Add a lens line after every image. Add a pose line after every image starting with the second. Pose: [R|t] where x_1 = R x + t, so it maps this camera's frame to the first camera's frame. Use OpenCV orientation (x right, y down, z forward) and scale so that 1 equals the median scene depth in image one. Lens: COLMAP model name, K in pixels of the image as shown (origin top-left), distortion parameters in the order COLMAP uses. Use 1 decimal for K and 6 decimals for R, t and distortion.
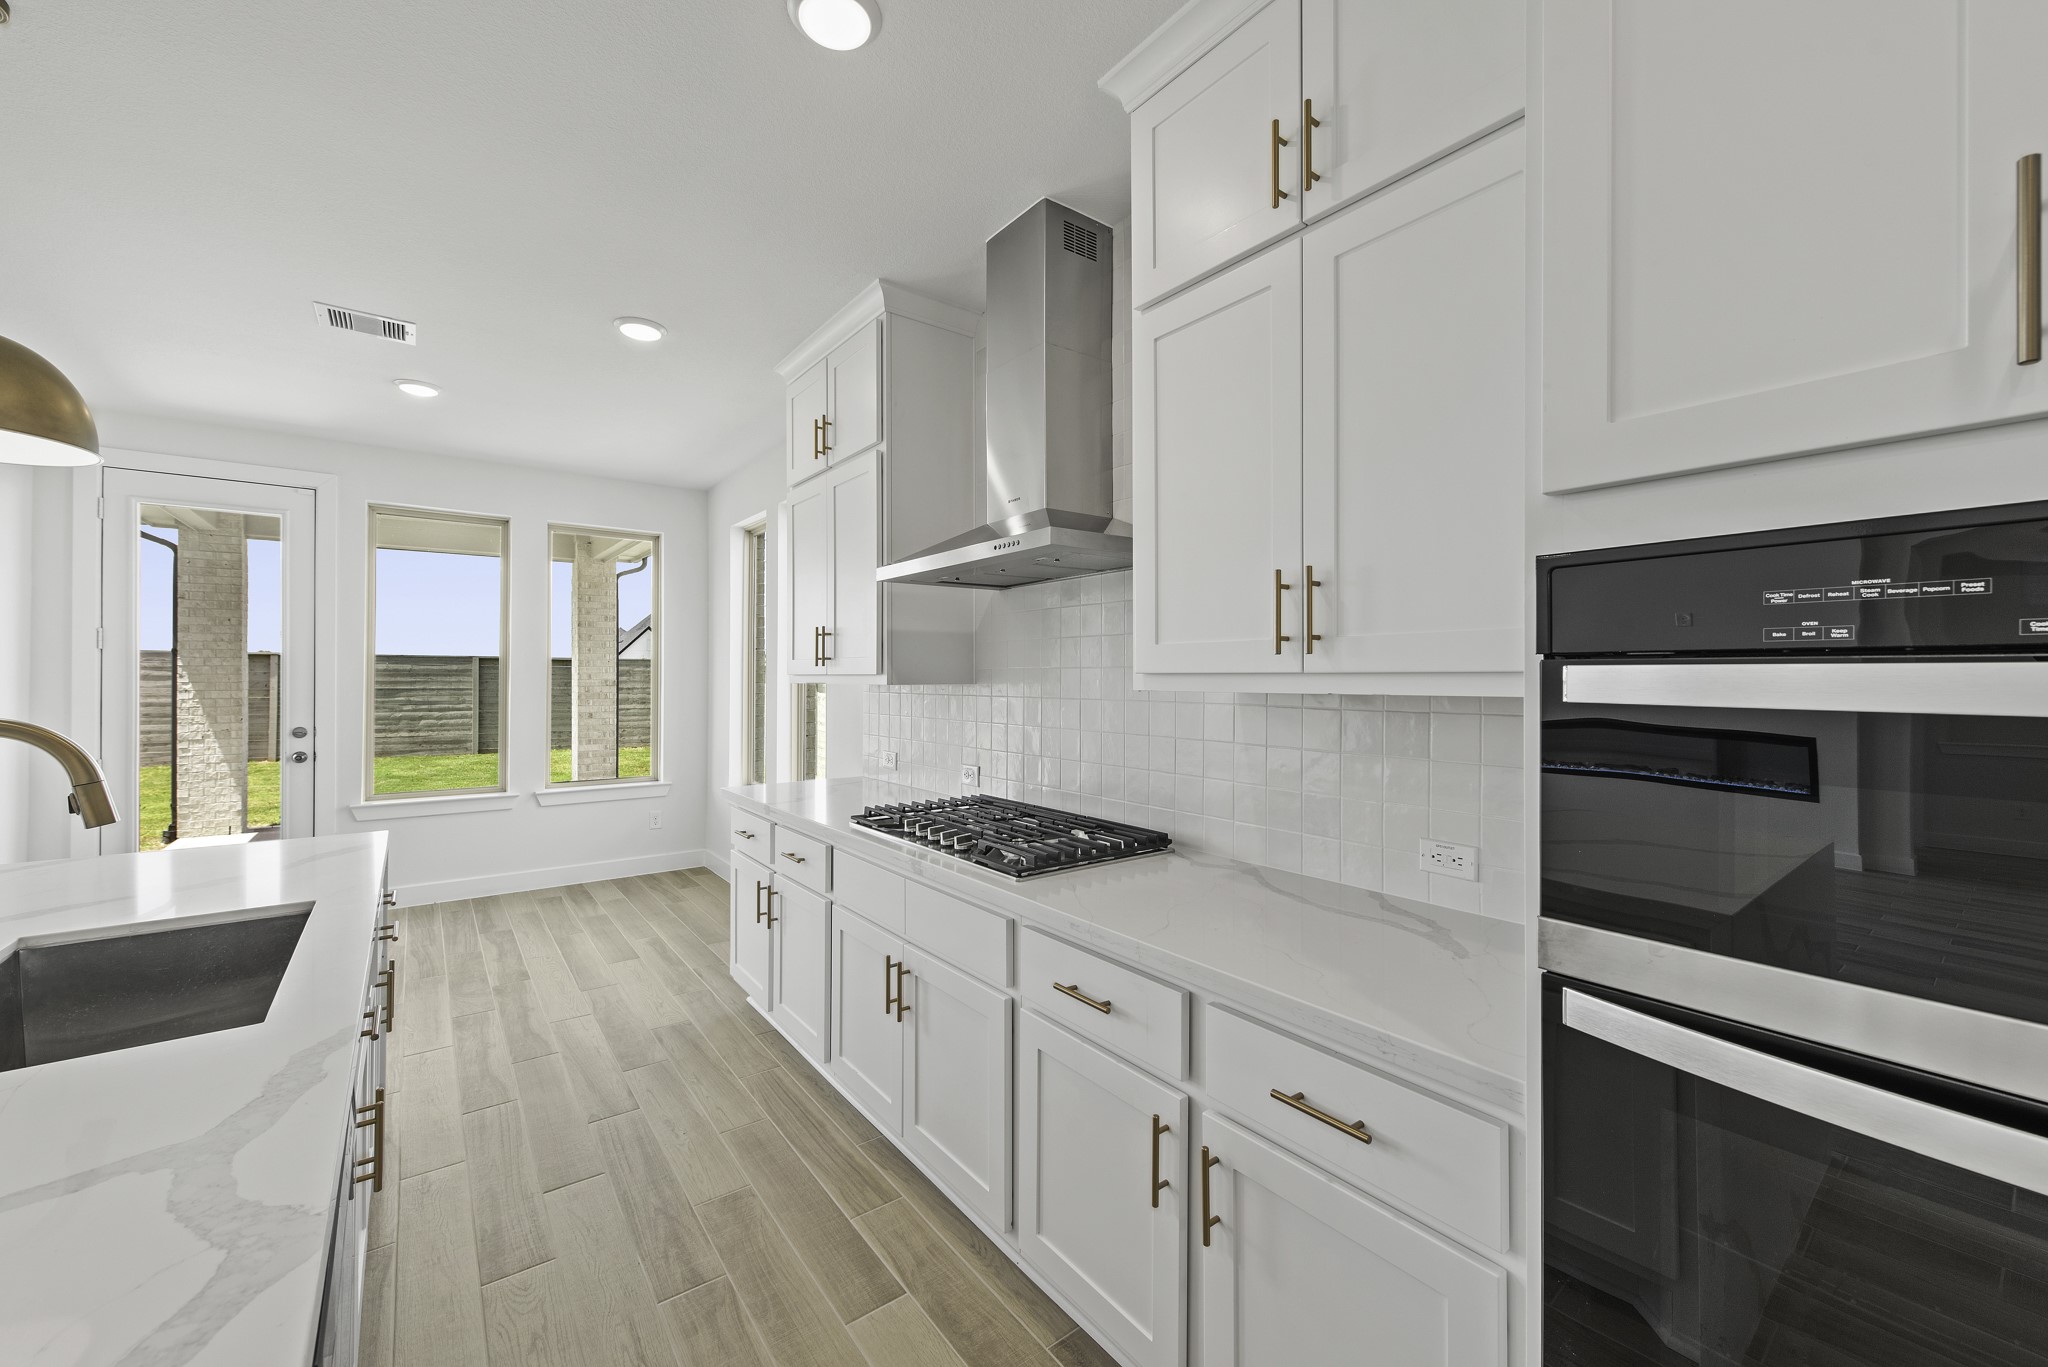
lens RADIAL K [[799.3, 0, 1024.0], [0, 799.3, 683.5], [0, 0, 1]] dist [0.013732, -0.004155]
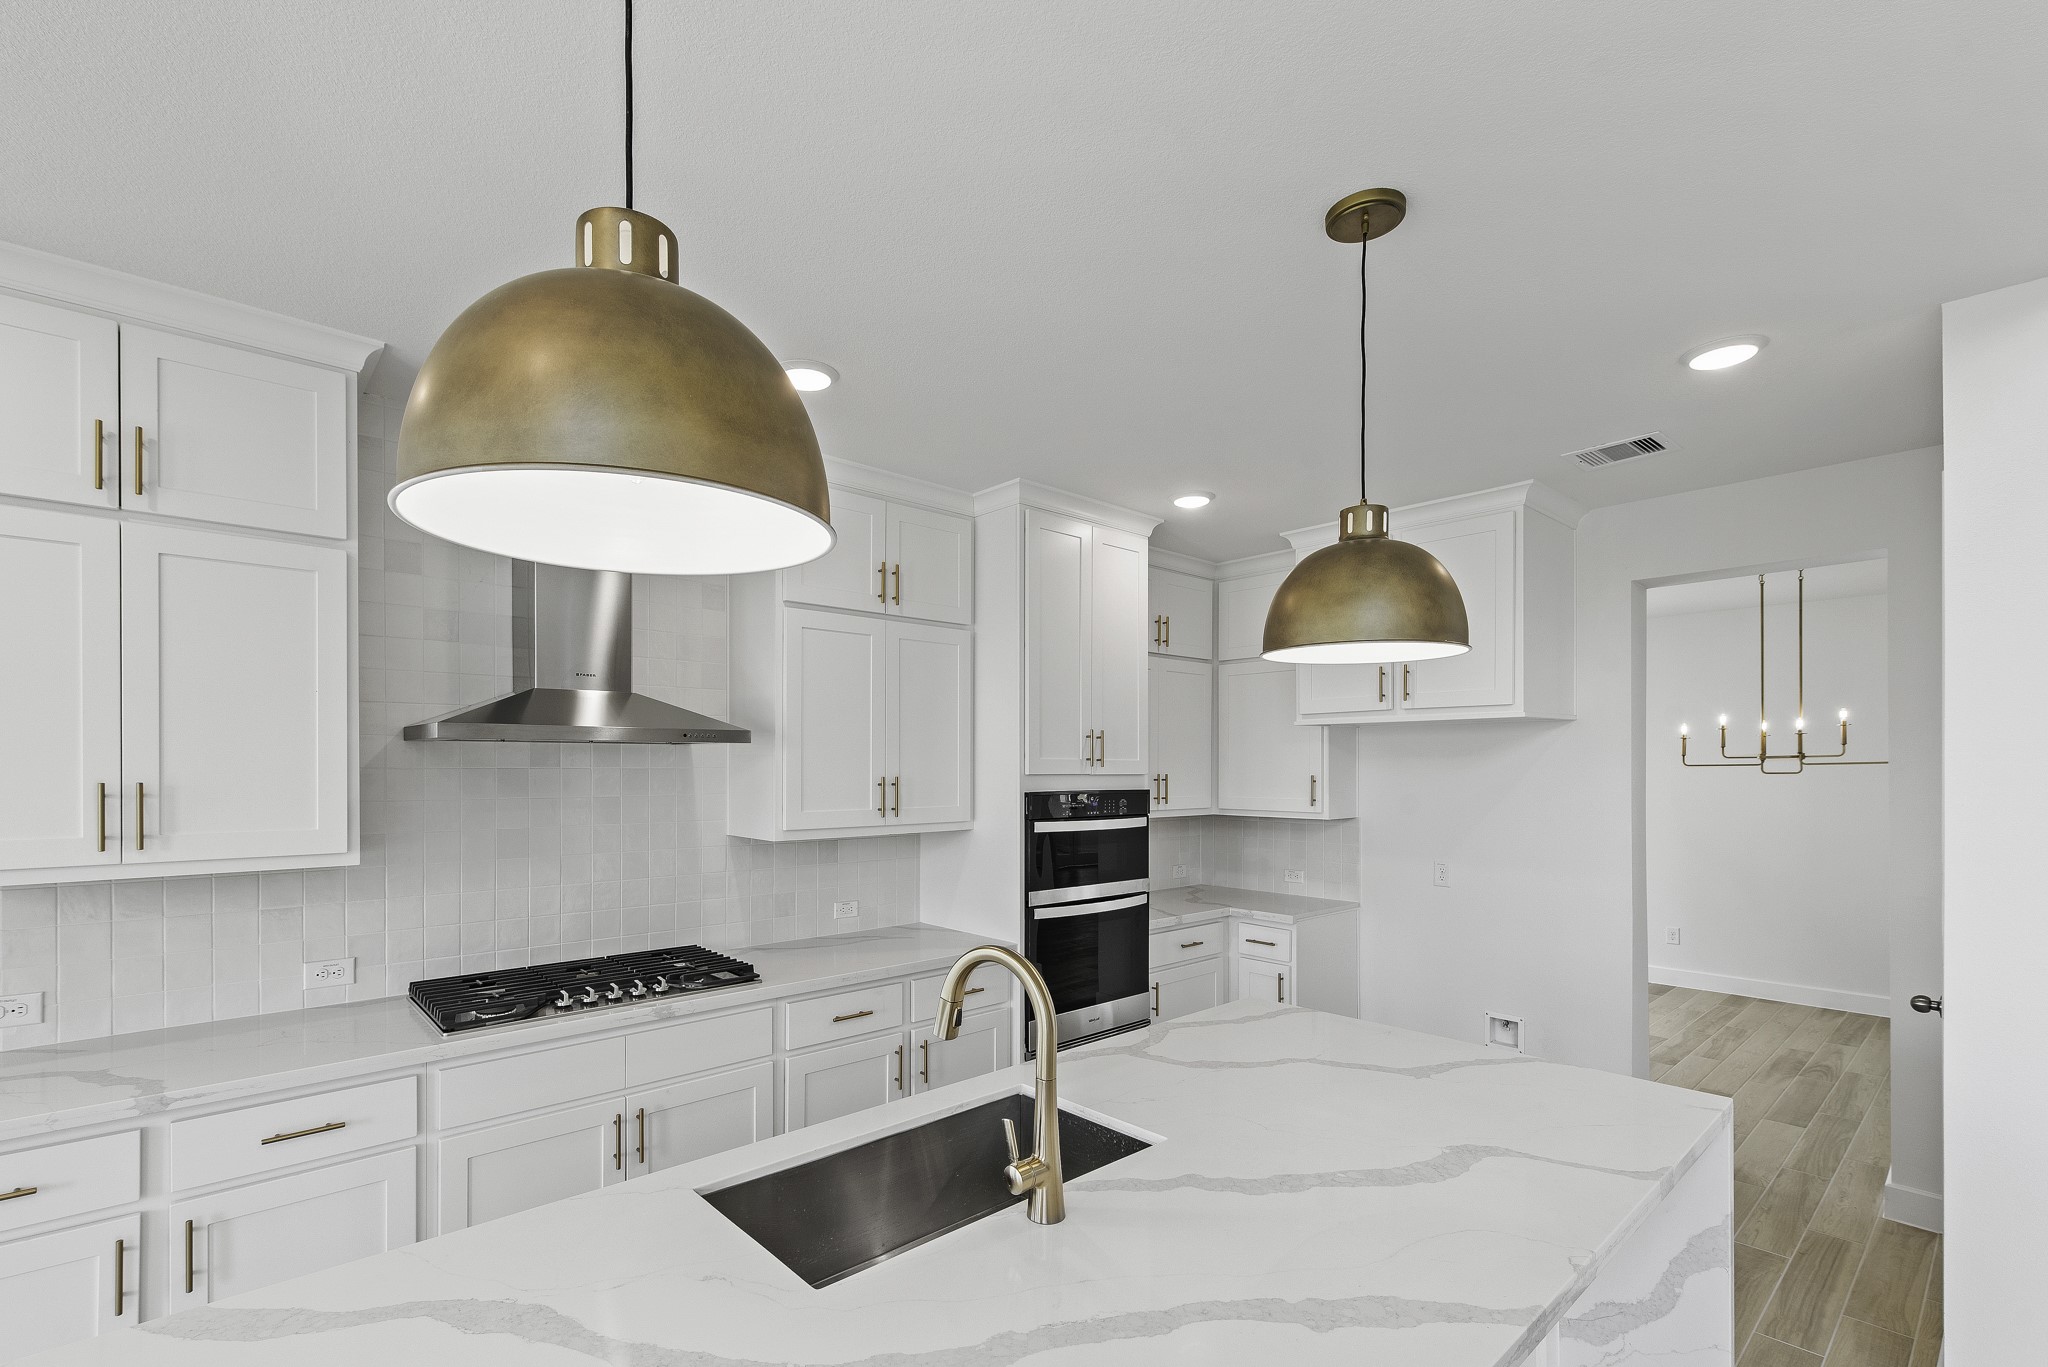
lens RADIAL K [[917.0, 0, 986.3], [0, 917.0, 770.9], [0, 0, 1]] dist [0.004469, 0.000055]
pose [[-0.069540, -0.006046, 0.997561, -1.102840], [0.005353, 0.999965, 0.006433, -0.090120], [-0.997565, 0.005788, -0.069505, 0.473183]]
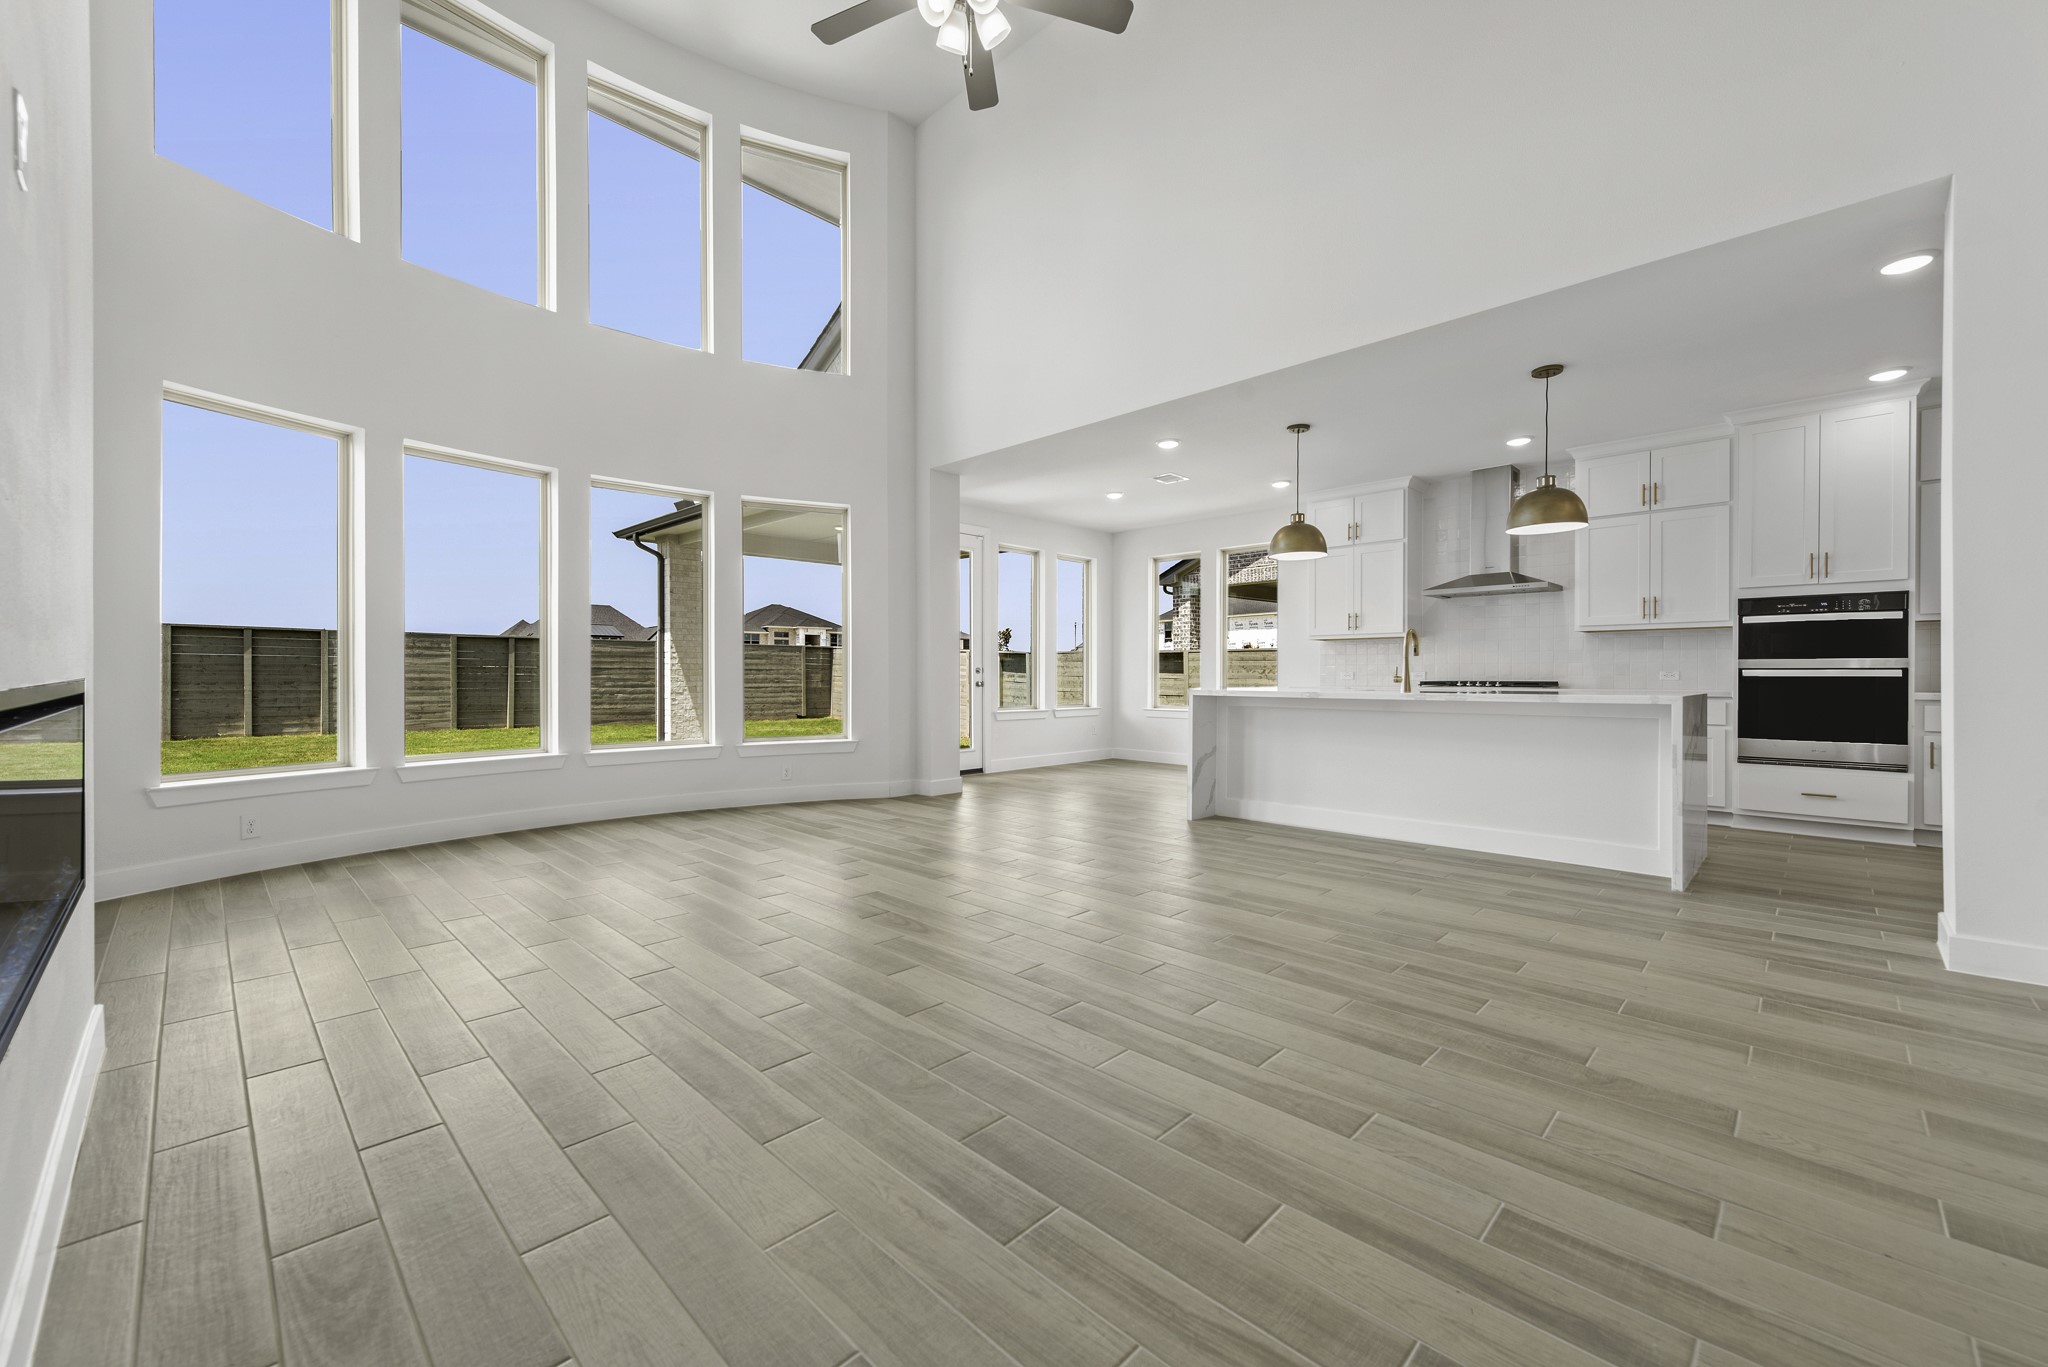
lens RADIAL K [[807.0, 0, 1024.0], [0, 807.0, 683.5], [0, 0, 1]] dist [0.008763, -0.000646]
pose [[0.989552, -0.004254, 0.144112, -1.752383], [0.003610, 0.999982, 0.004734, 0.135909], [-0.144130, -0.004164, 0.989550, -1.348235]]
